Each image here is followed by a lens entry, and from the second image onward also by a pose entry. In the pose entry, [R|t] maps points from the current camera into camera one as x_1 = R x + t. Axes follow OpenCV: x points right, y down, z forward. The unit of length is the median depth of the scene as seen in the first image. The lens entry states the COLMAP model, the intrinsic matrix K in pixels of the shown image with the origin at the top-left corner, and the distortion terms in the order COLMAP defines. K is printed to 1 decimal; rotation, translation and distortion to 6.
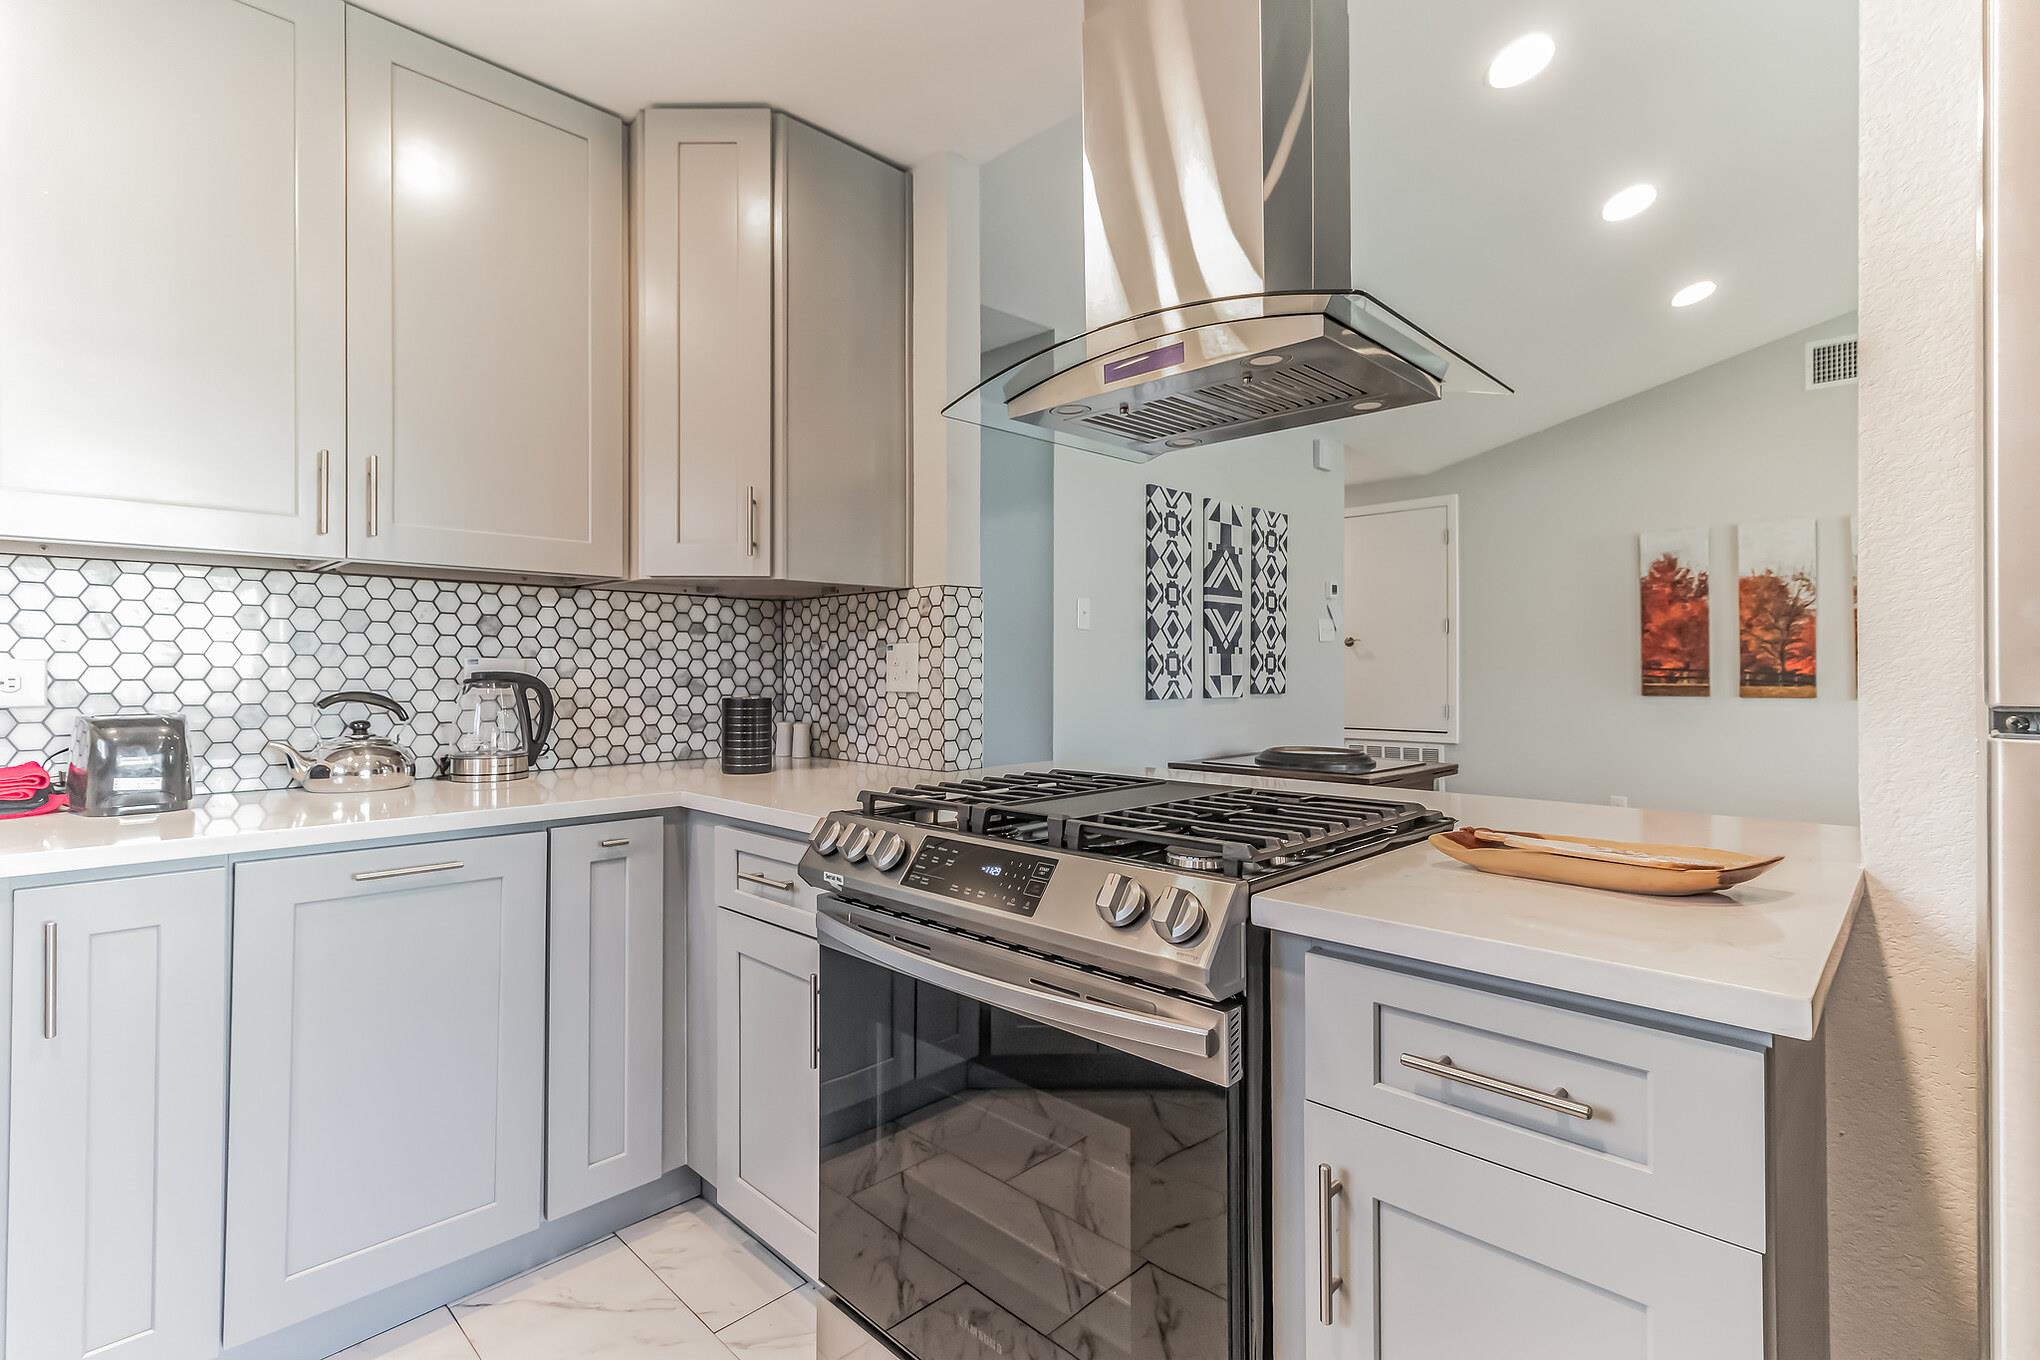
lens RADIAL K [[950.8, 0, 1015.5], [0, 950.8, 663.4], [0, 0, 1]] dist [0.007705, 0.000628]
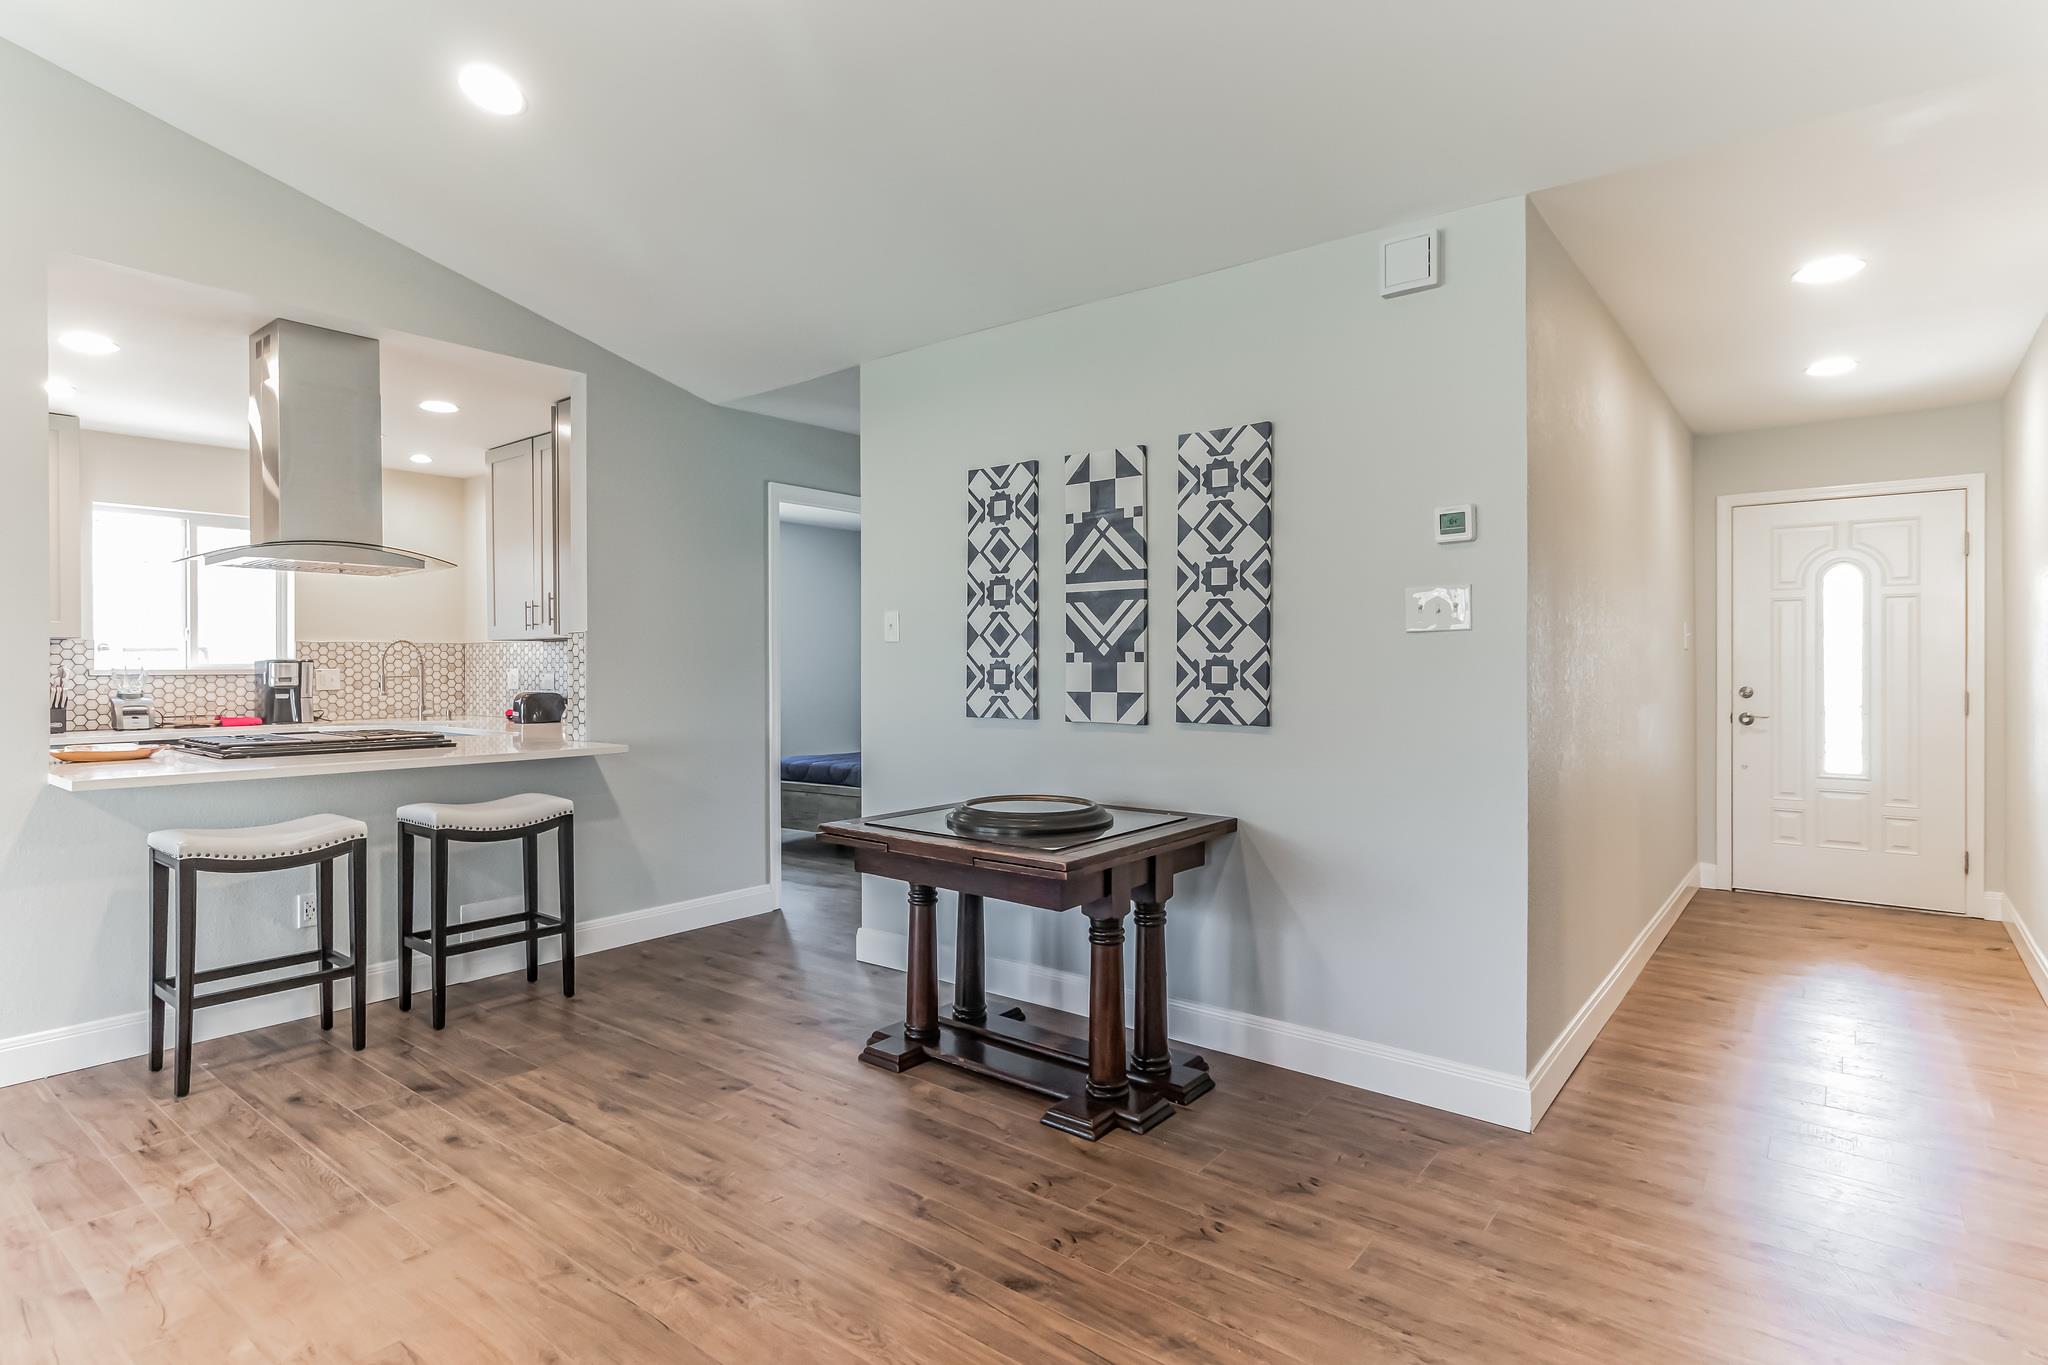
lens RADIAL K [[1032.2, 0, 1007.4], [0, 1032.2, 668.9], [0, 0, 1]] dist [-0.004689, -0.000199]
pose [[0.096973, 0.005500, -0.995272, 1.805591], [0.010652, 0.999922, 0.006563, -0.019911], [0.995230, -0.011238, 0.096907, 1.556708]]
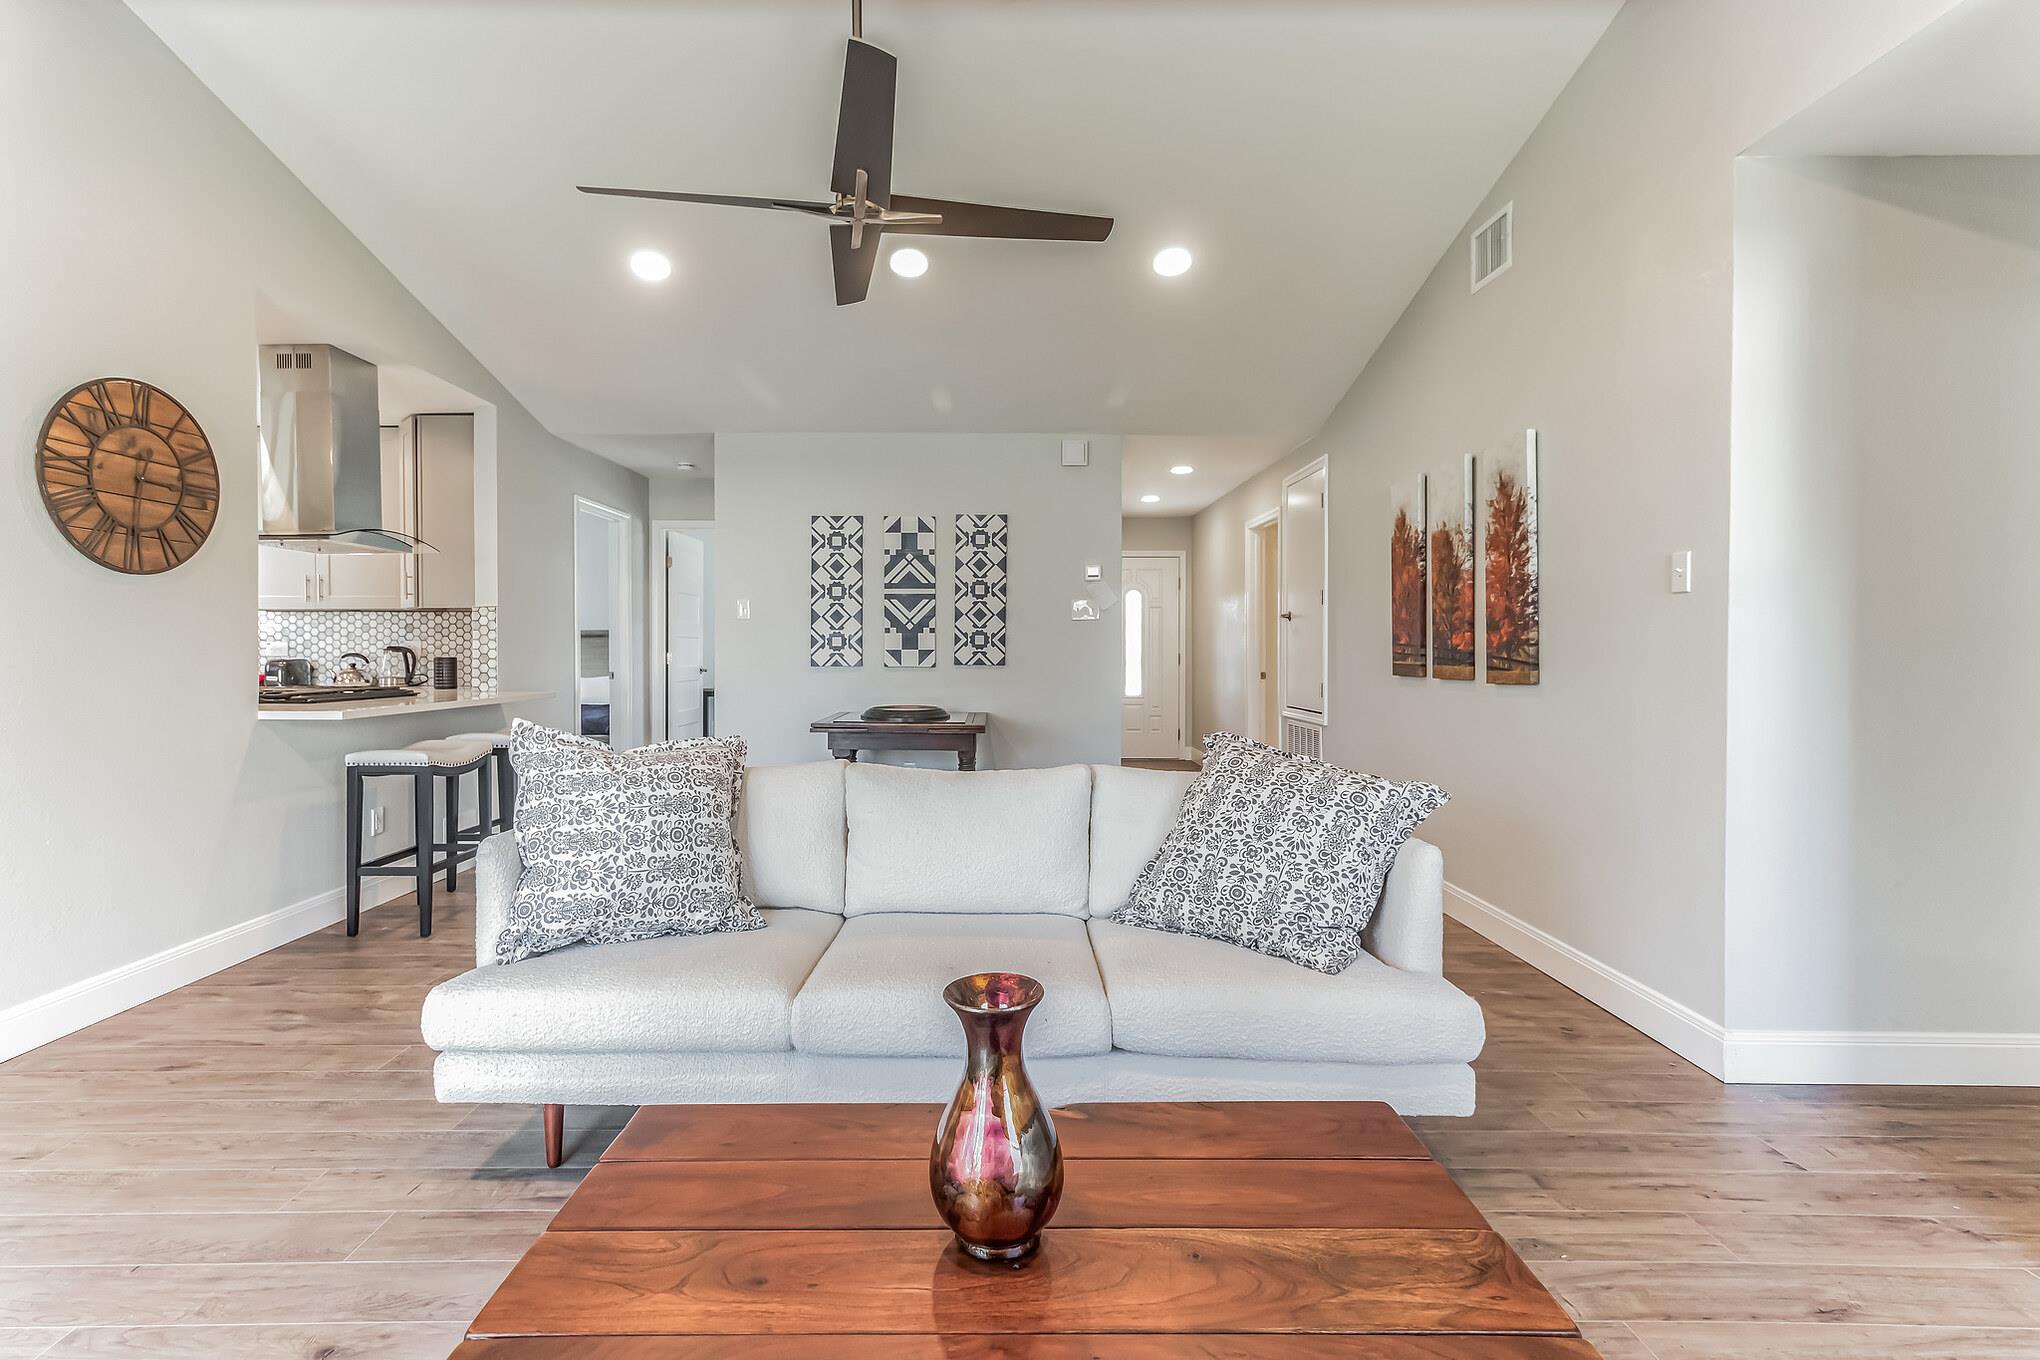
lens RADIAL K [[950.8, 0, 986.2], [0, 950.8, 656.4], [0, 0, 1]] dist [0.007705, 0.000628]
pose [[0.697024, 0.007671, -0.717007, 2.238718], [0.004739, 0.999872, 0.015304, 0.004197], [0.717032, -0.014065, 0.696898, 0.309108]]
